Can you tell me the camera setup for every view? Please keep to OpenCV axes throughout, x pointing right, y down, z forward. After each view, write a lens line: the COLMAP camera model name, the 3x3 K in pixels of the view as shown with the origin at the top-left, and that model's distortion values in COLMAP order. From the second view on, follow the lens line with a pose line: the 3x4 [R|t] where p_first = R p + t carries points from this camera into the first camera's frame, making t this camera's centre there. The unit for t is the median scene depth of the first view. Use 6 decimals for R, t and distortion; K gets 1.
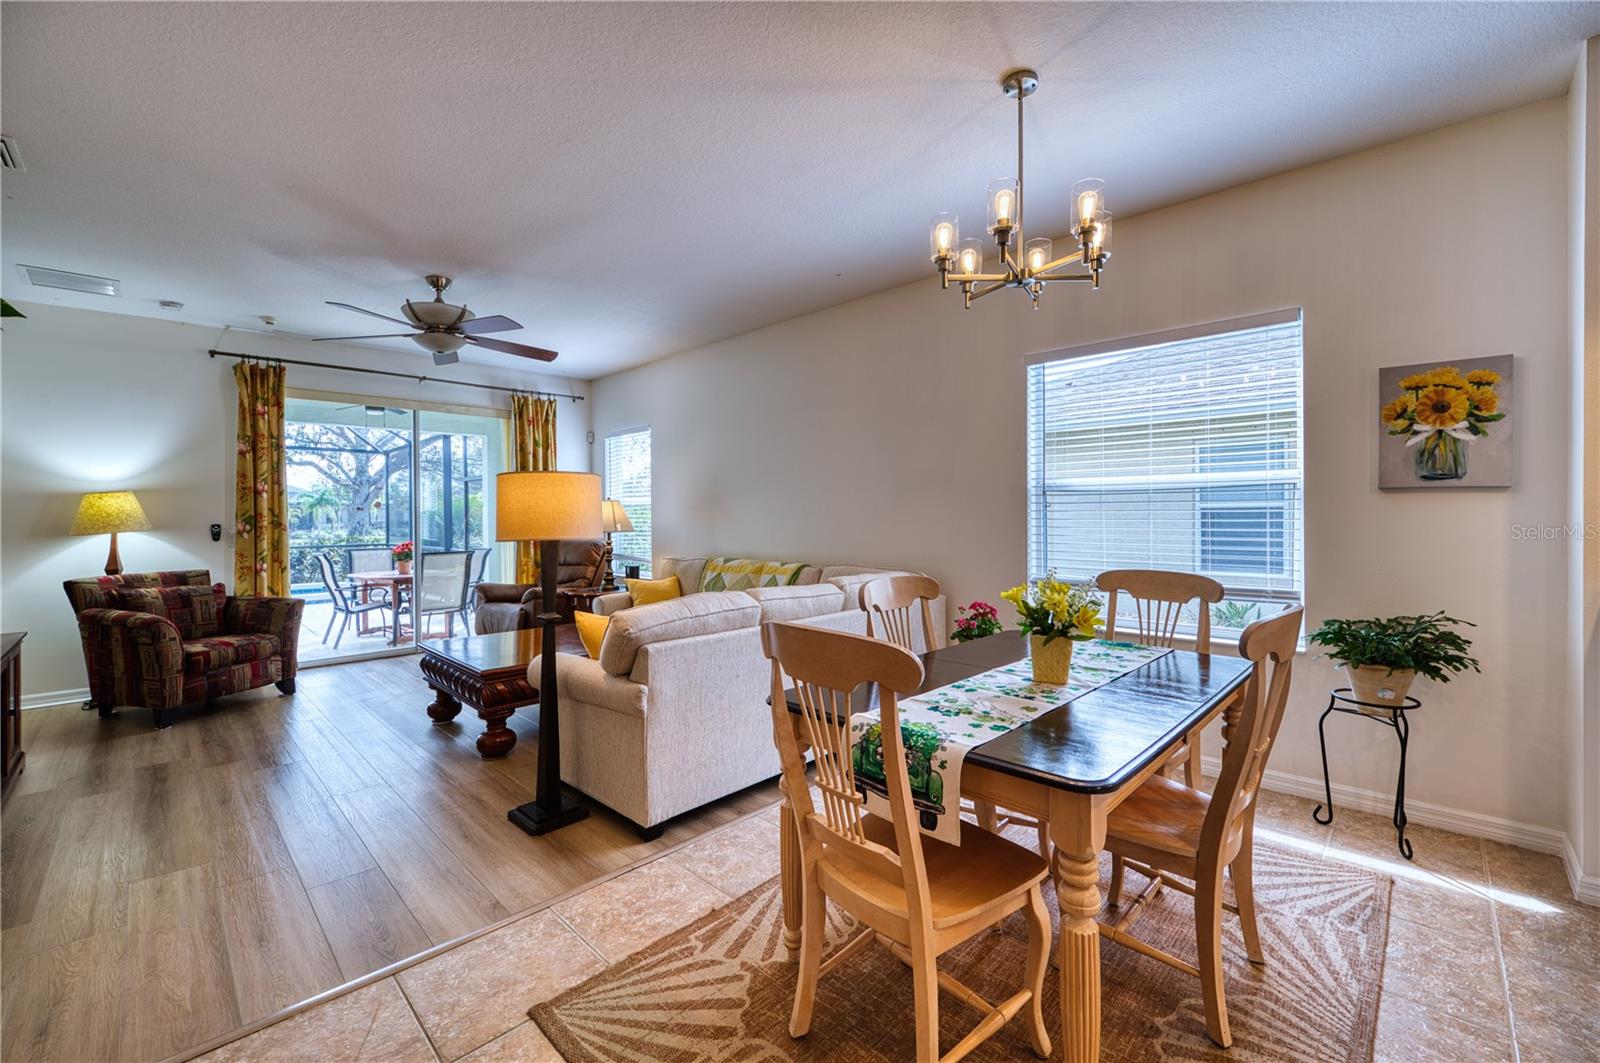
lens RADIAL K [[650.0, 0, 803.8], [0, 650.0, 516.3], [0, 0, 1]] dist [-0.028263, -0.003640]
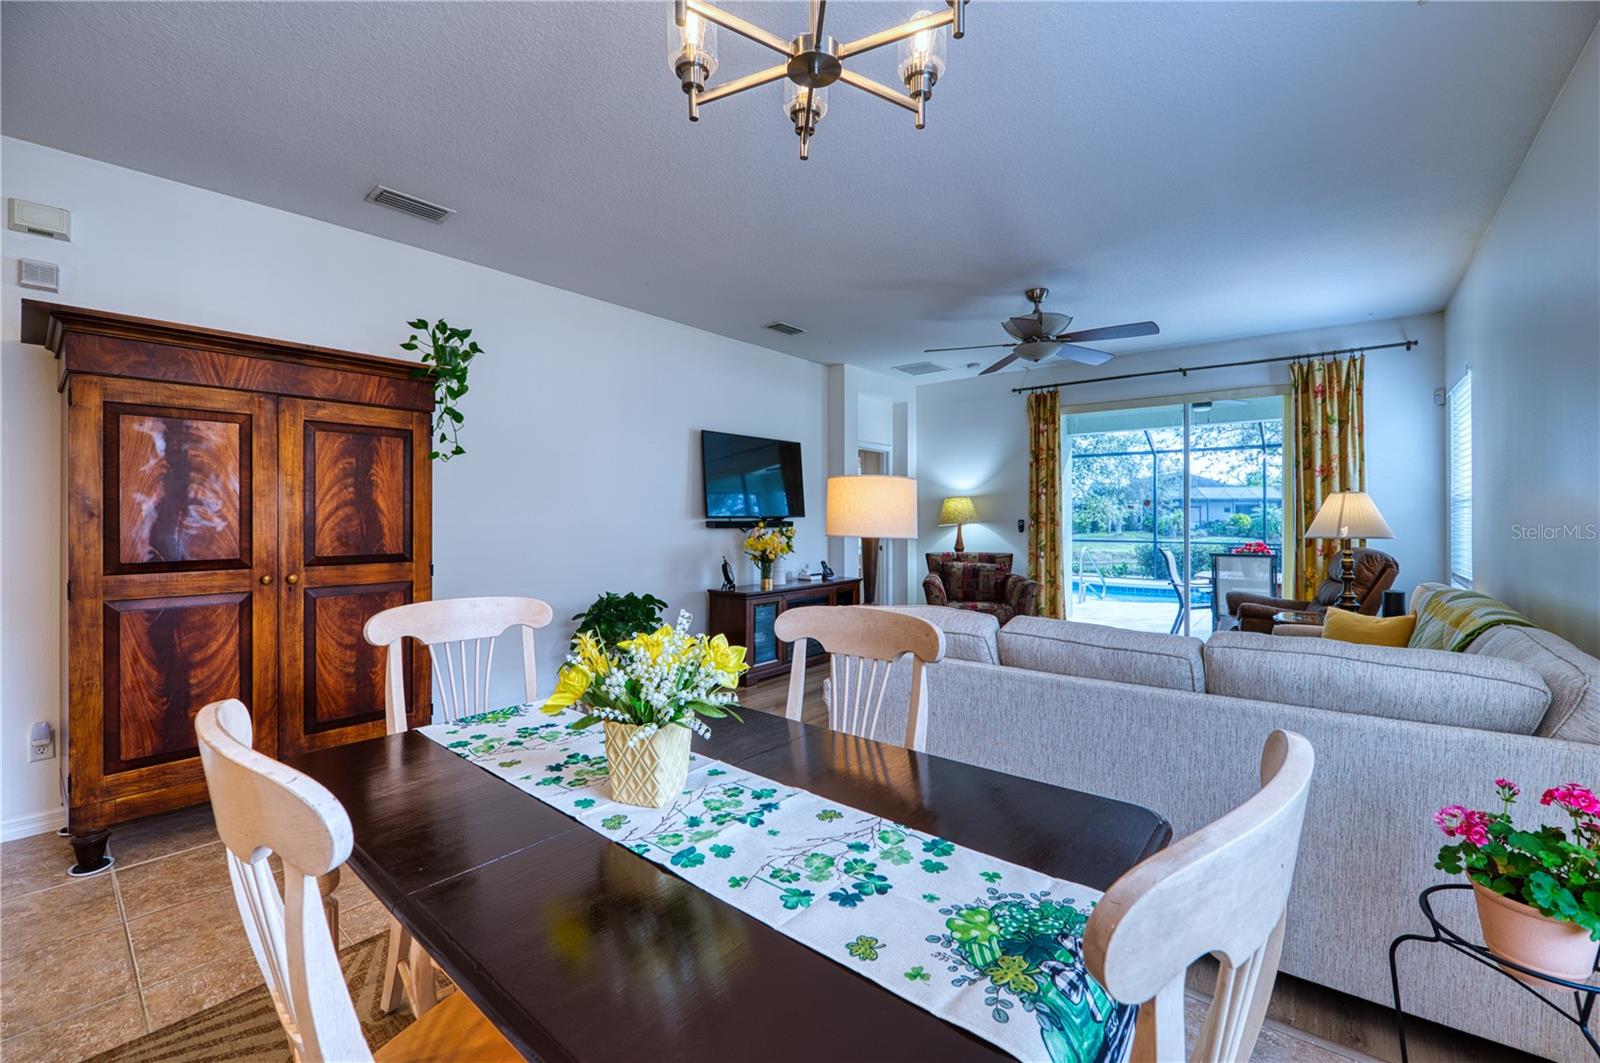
lens RADIAL K [[650.0, 0, 808.5], [0, 650.0, 530.0], [0, 0, 1]] dist [-0.028263, -0.003640]
pose [[0.099532, 0.026941, -0.994670, 0.410666], [0.002030, 0.999626, 0.027278, -0.004247], [0.995032, -0.004734, 0.099440, 0.452215]]
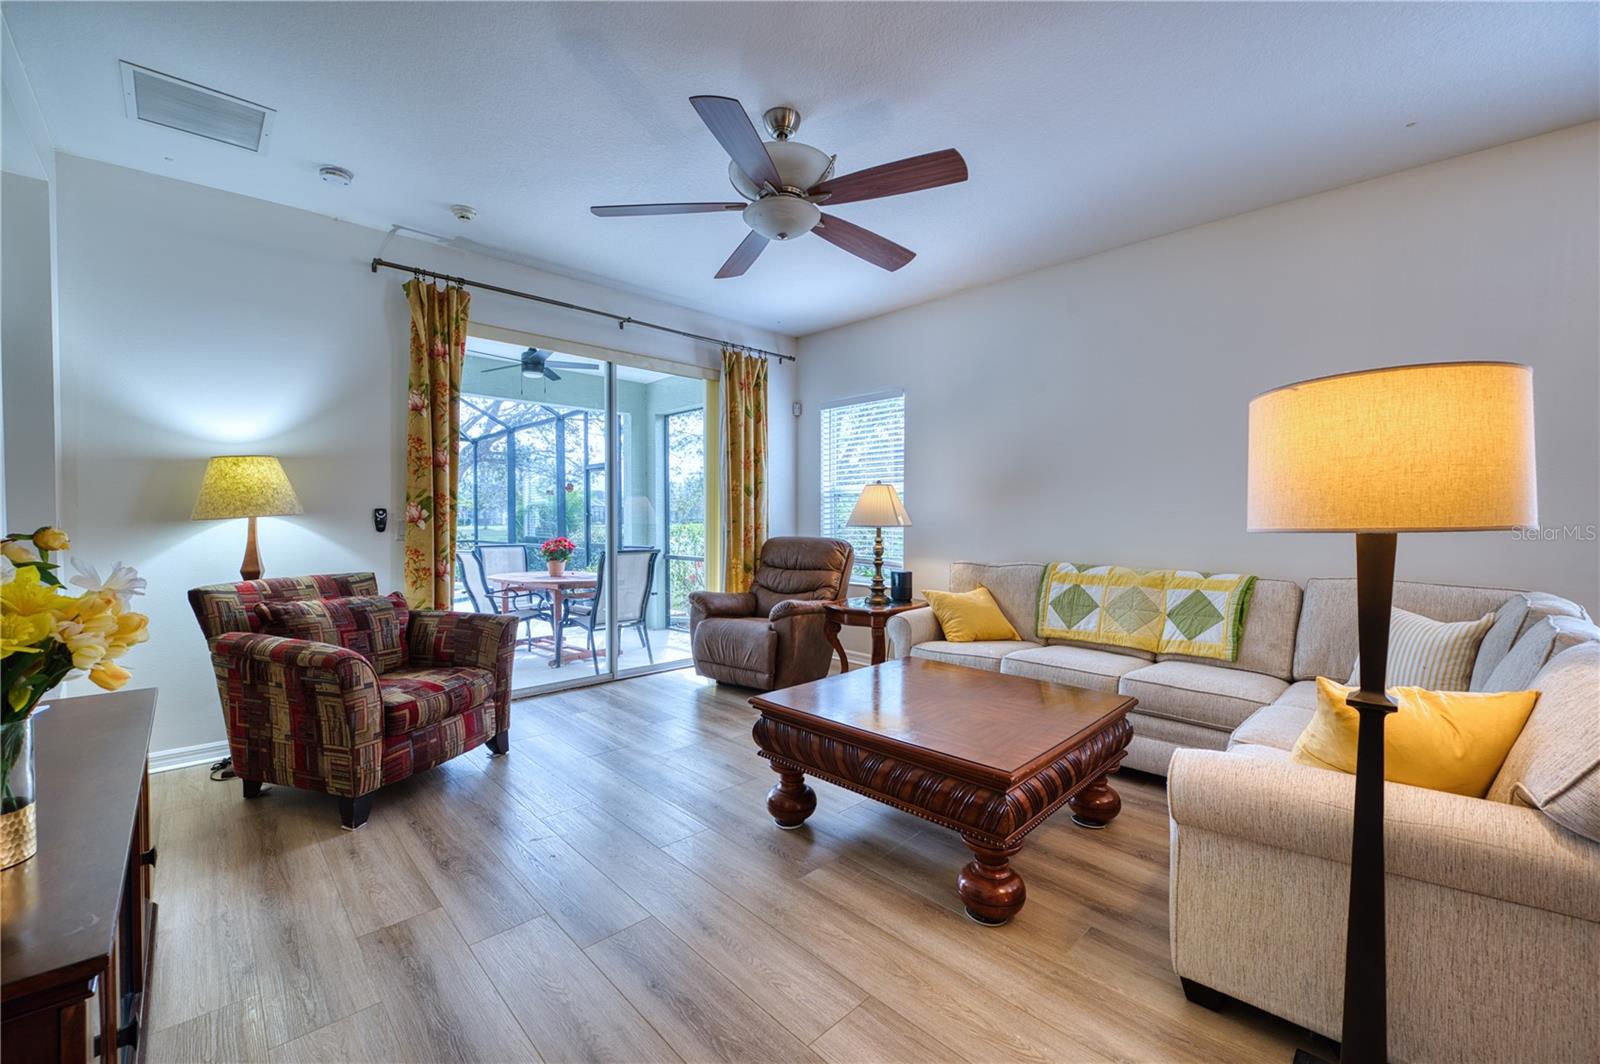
lens RADIAL K [[650.0, 0, 810.7], [0, 650.0, 536.7], [0, 0, 1]] dist [-0.028263, -0.003640]
pose [[0.999316, 0.012380, -0.034836, -0.452163], [-0.011440, 0.999568, 0.027063, 0.020710], [0.035156, -0.026646, 0.999027, 0.317650]]
